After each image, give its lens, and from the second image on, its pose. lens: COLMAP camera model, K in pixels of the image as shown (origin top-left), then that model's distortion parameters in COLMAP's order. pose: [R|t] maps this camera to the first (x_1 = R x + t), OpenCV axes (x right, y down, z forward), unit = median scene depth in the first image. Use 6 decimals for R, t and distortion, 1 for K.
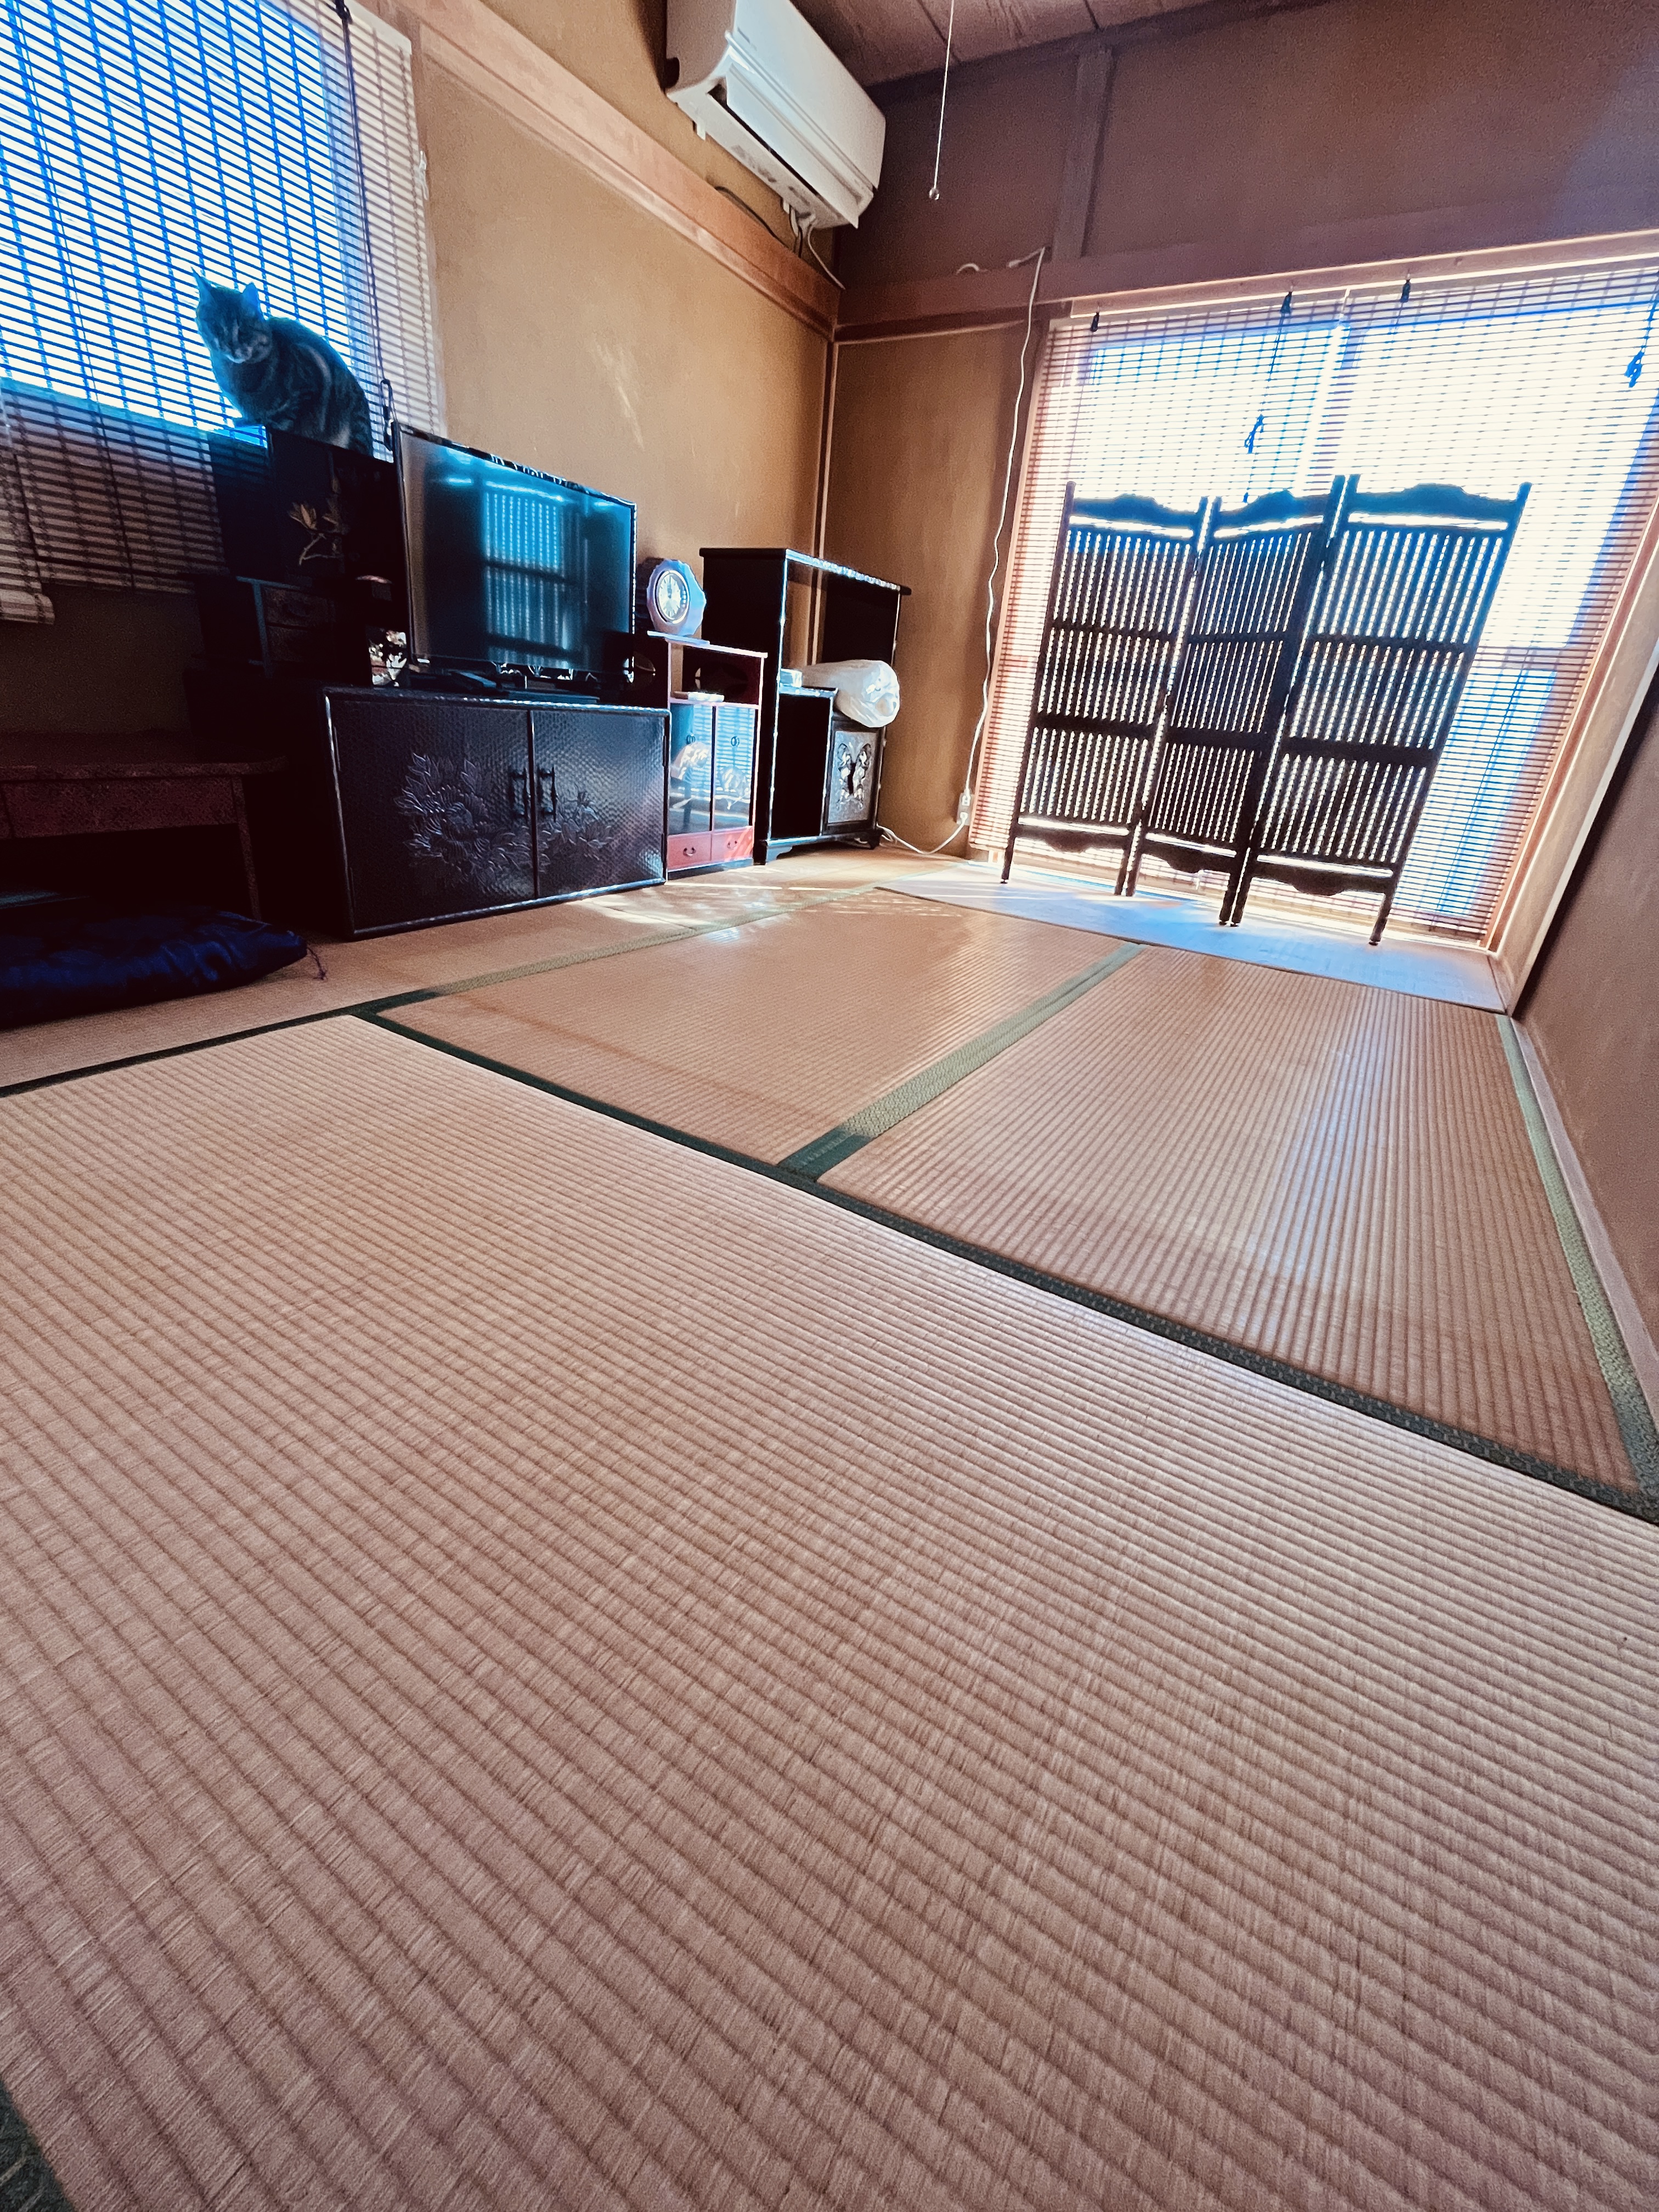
lens RADIAL K [[895.5, 0, 832.3], [0, 895.5, 1093.3], [0, 0, 1]] dist [-0.002296, 0.000280]
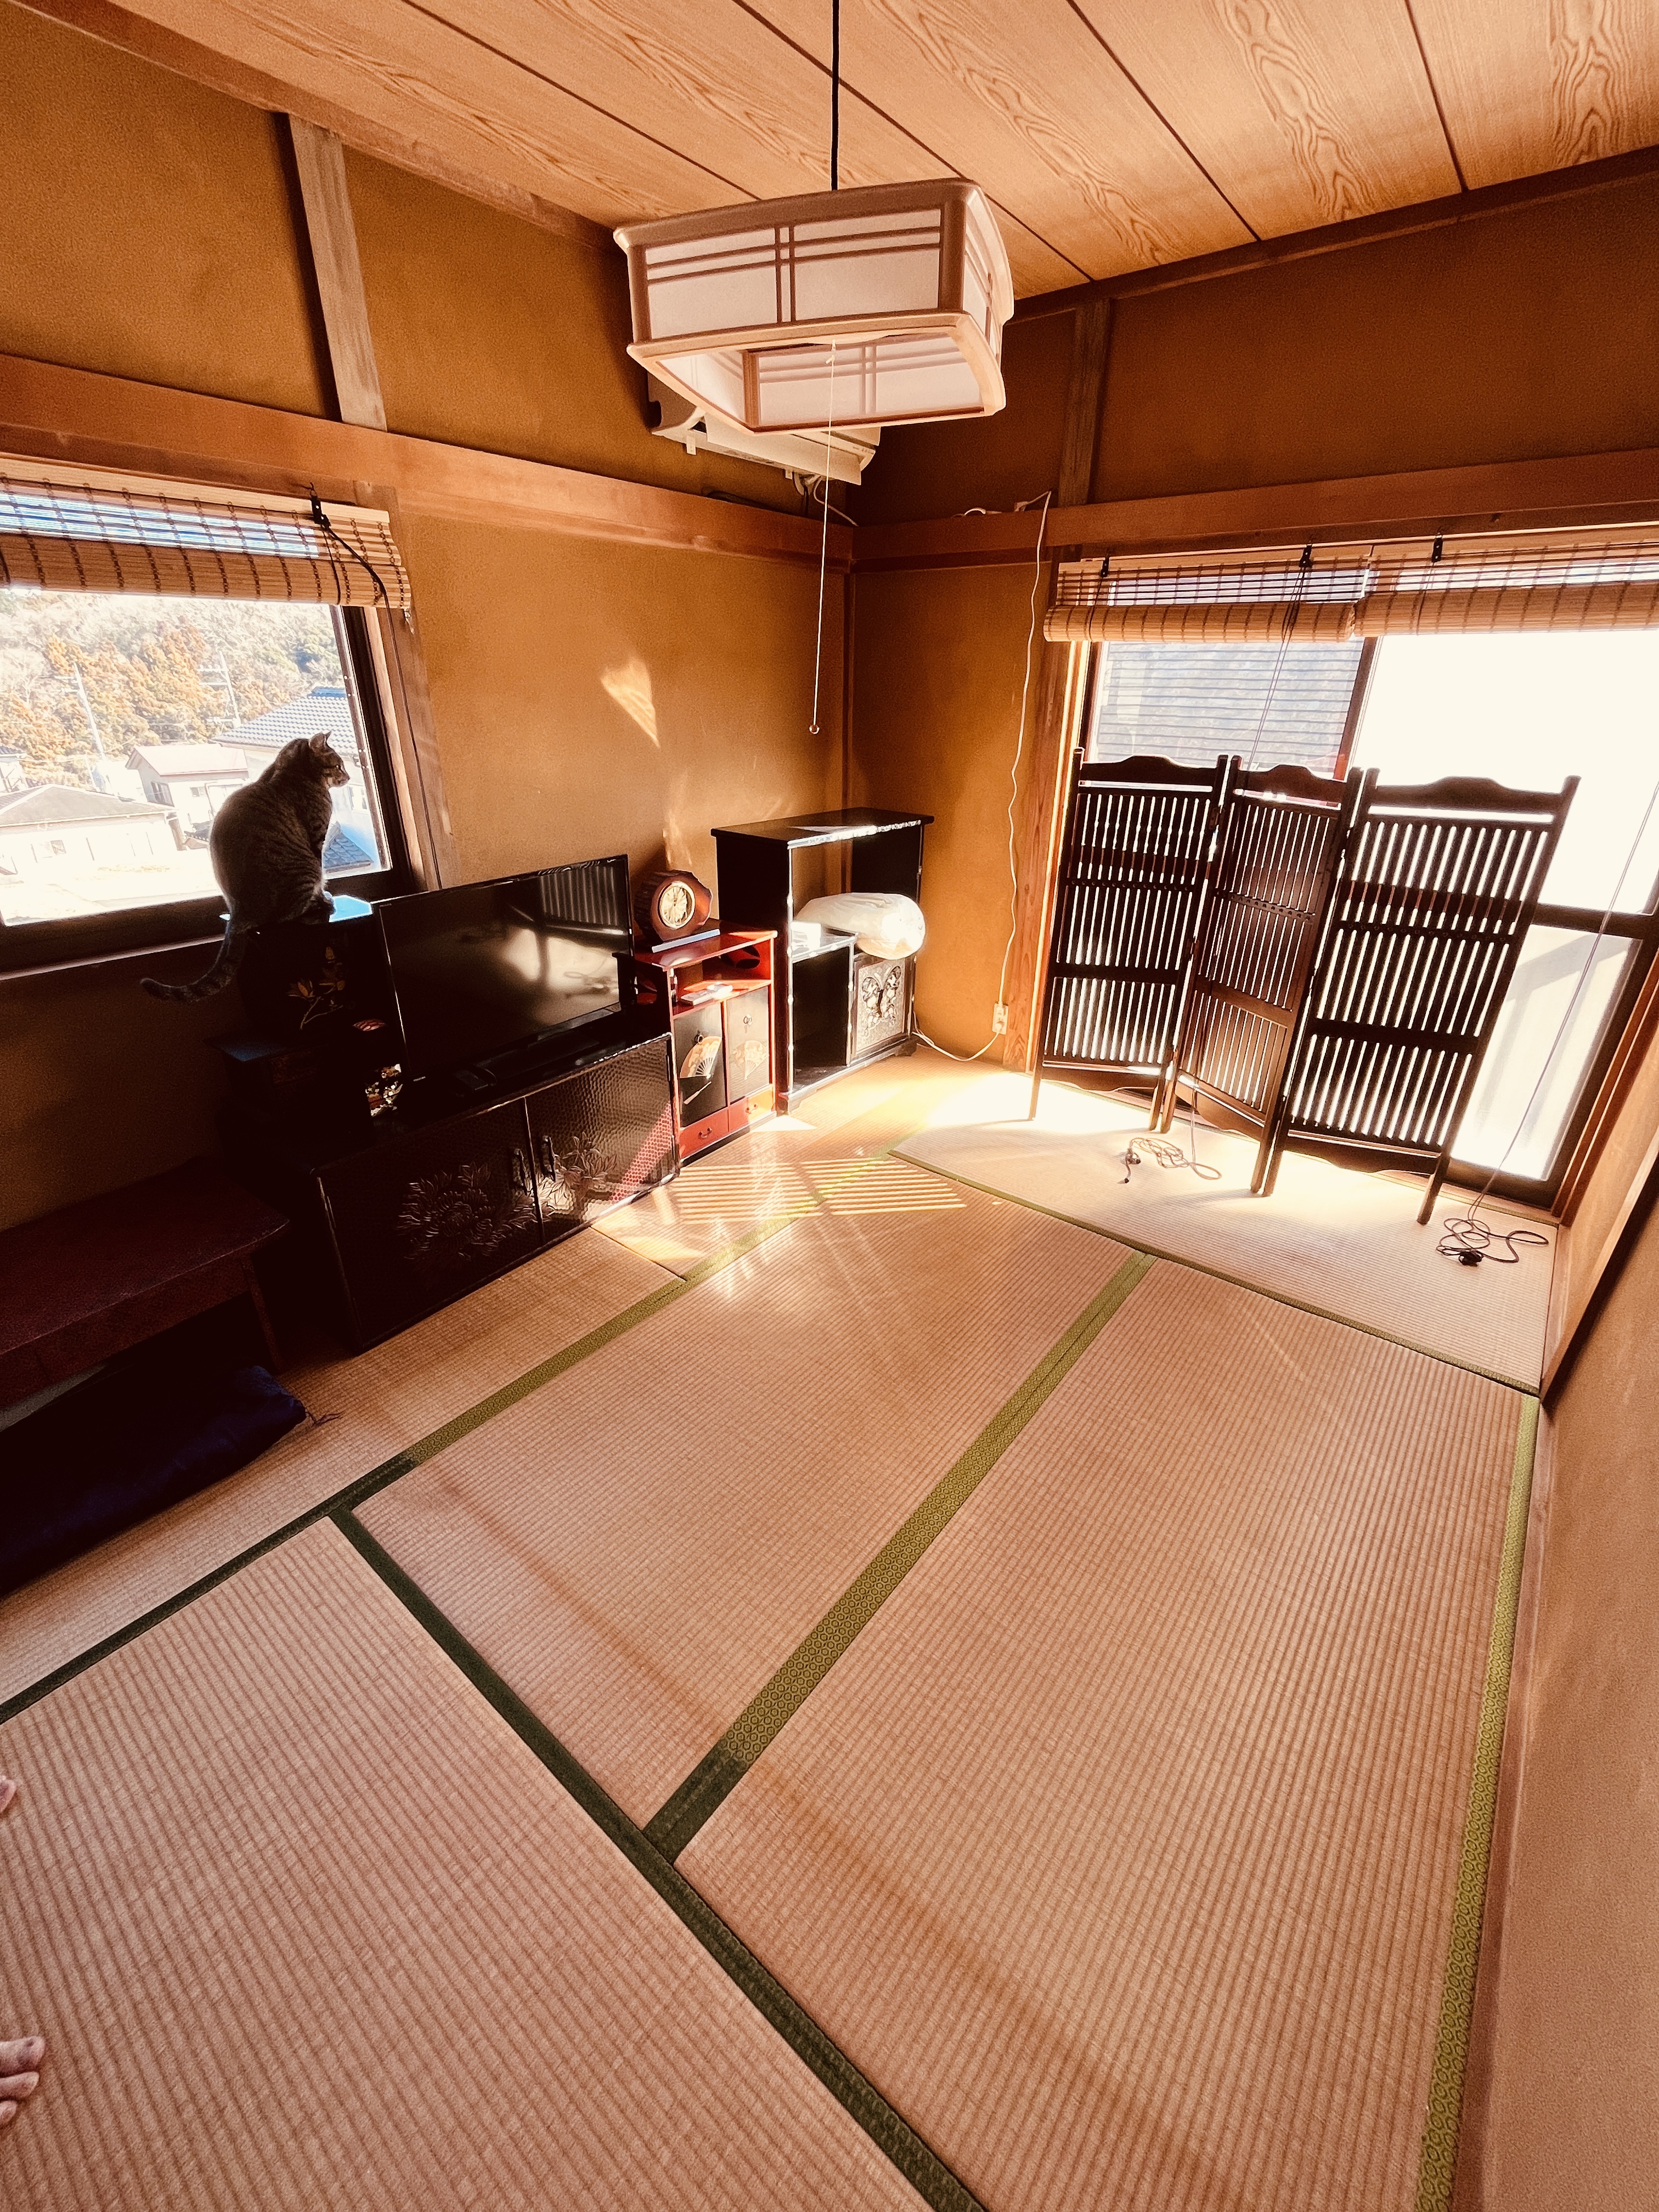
lens RADIAL K [[895.5, 0, 832.1], [0, 895.5, 1097.5], [0, 0, 1]] dist [-0.002296, 0.000280]
pose [[0.989783, -0.018110, -0.141427, 0.139549], [0.020890, 0.999616, 0.018198, -0.342815], [0.141043, -0.020967, 0.989781, -0.002585]]
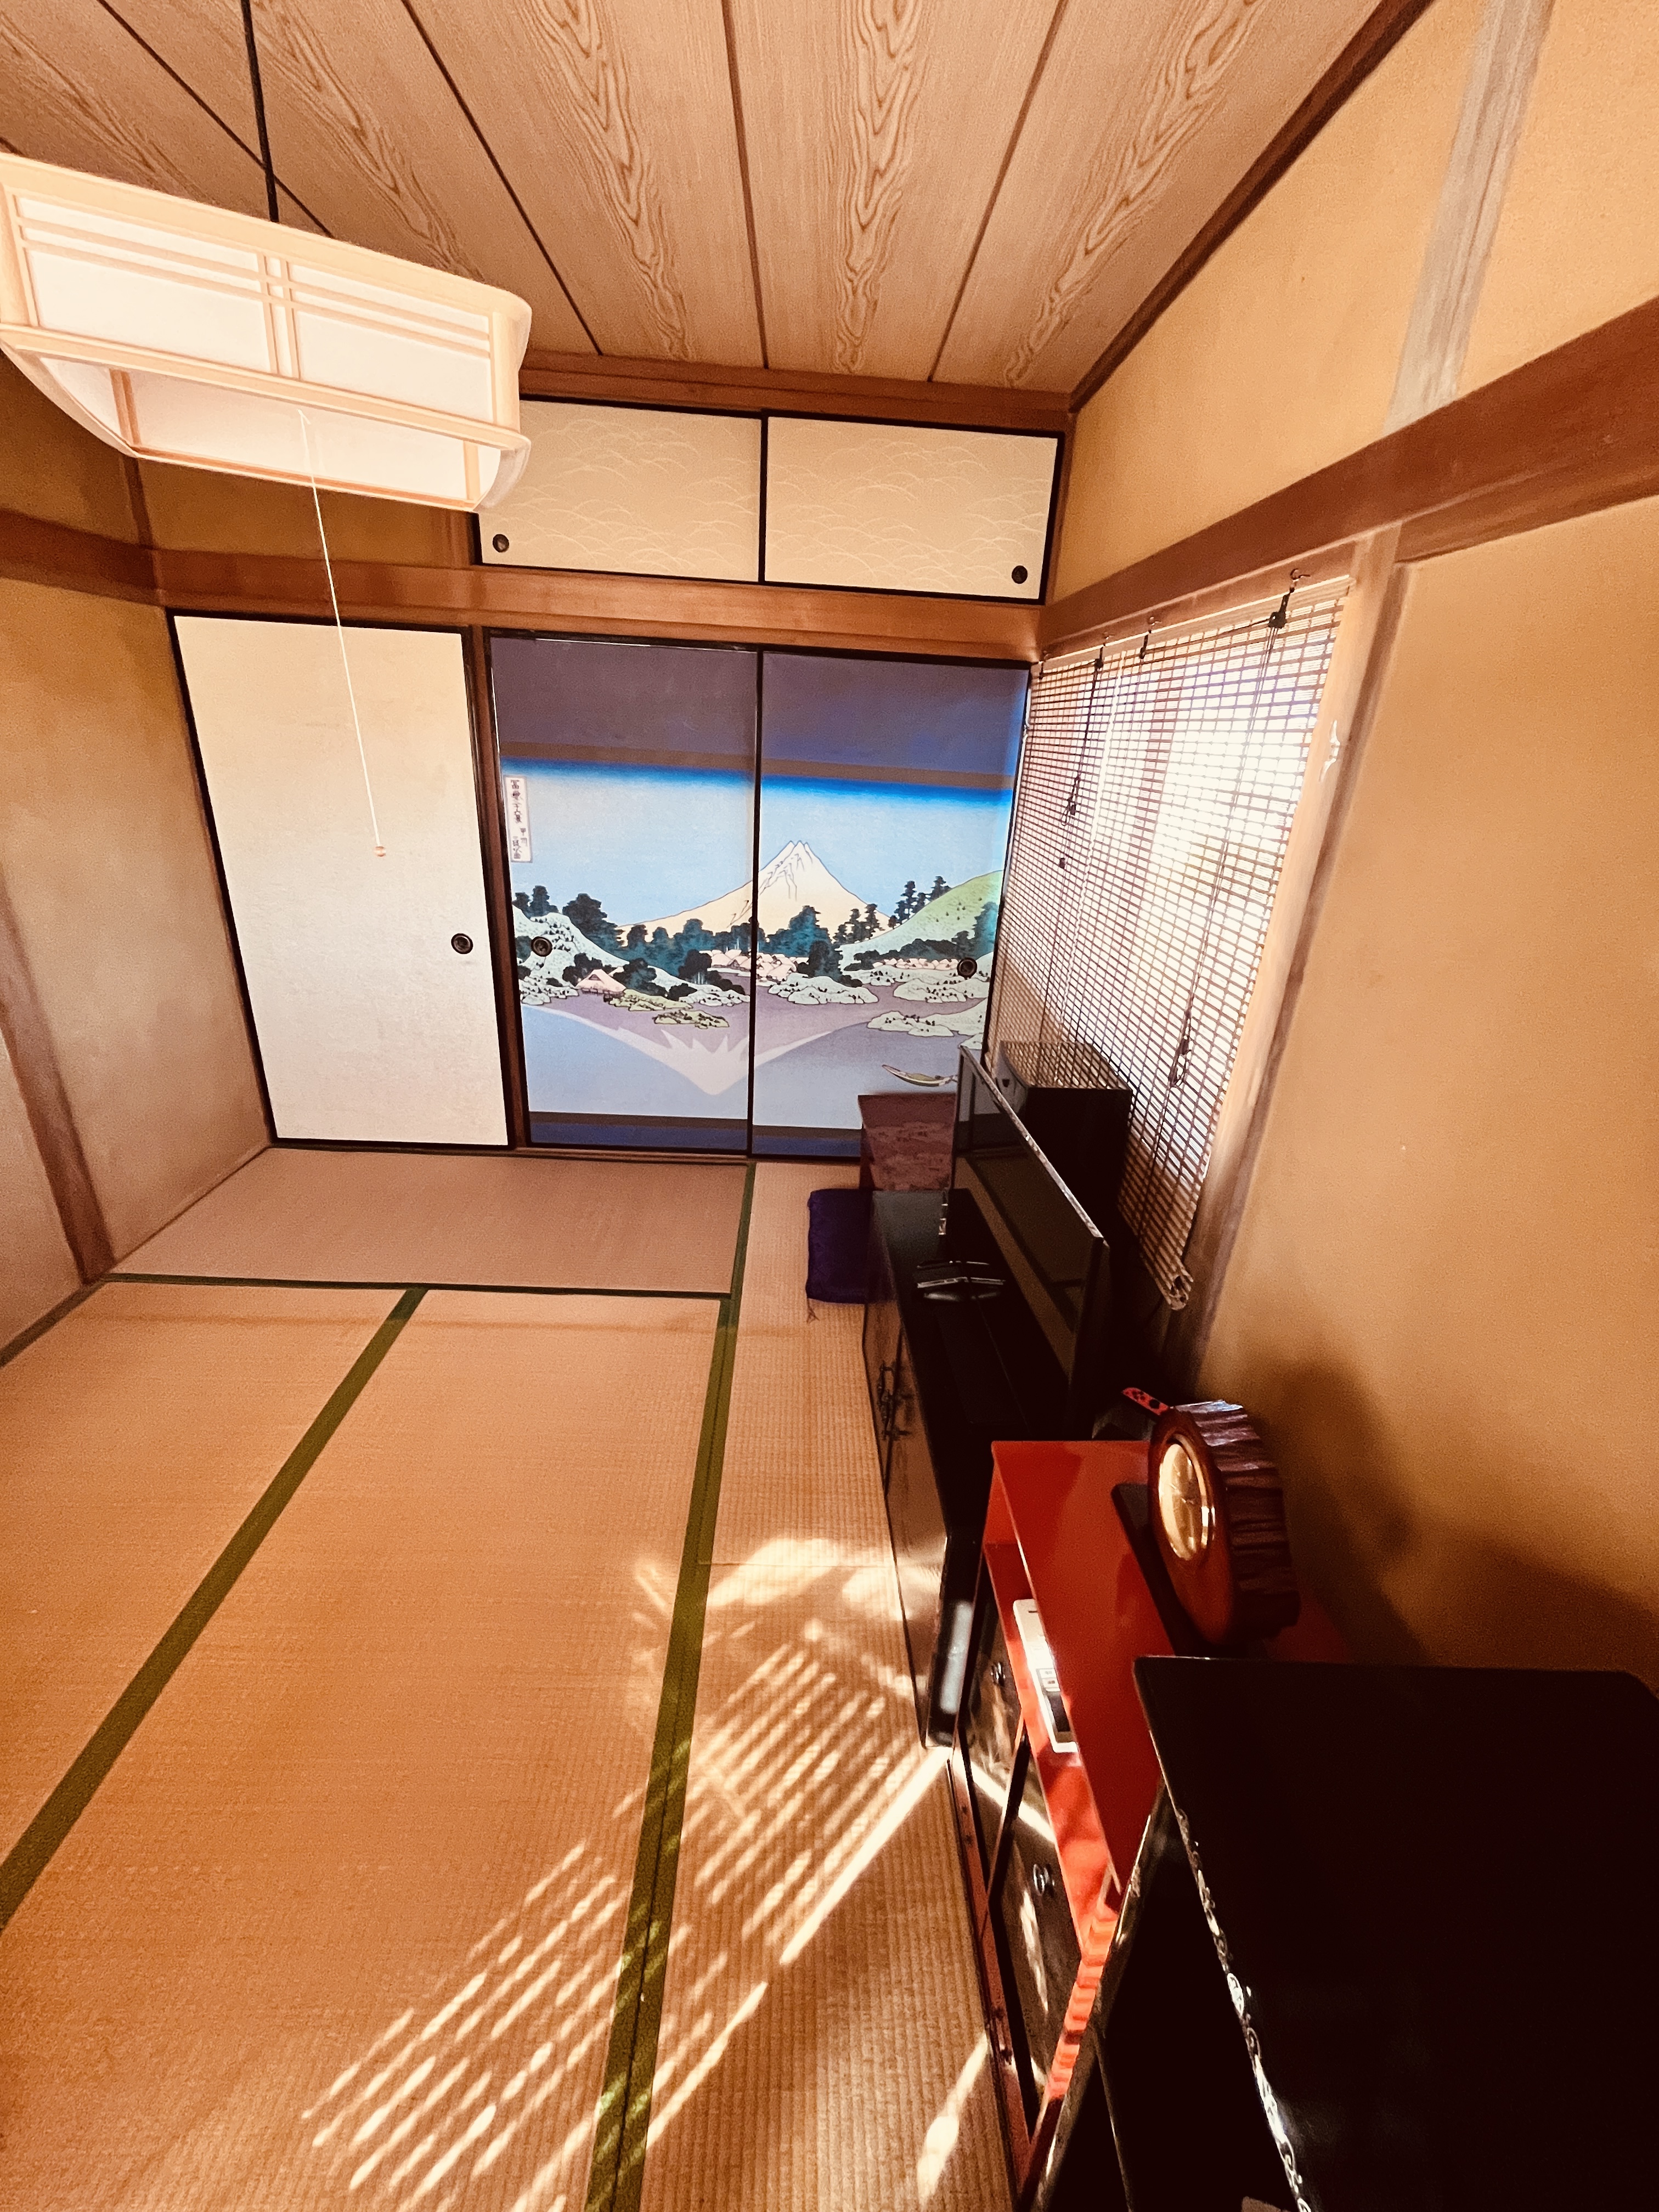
lens RADIAL K [[895.5, 0, 835.5], [0, 895.5, 1105.6], [0, 0, 1]] dist [-0.002296, 0.000280]
pose [[-0.826373, 0.089853, -0.555908, 0.127544], [-0.335581, 0.714171, 0.614284, -0.834660], [0.452209, 0.694180, -0.560019, 1.015744]]
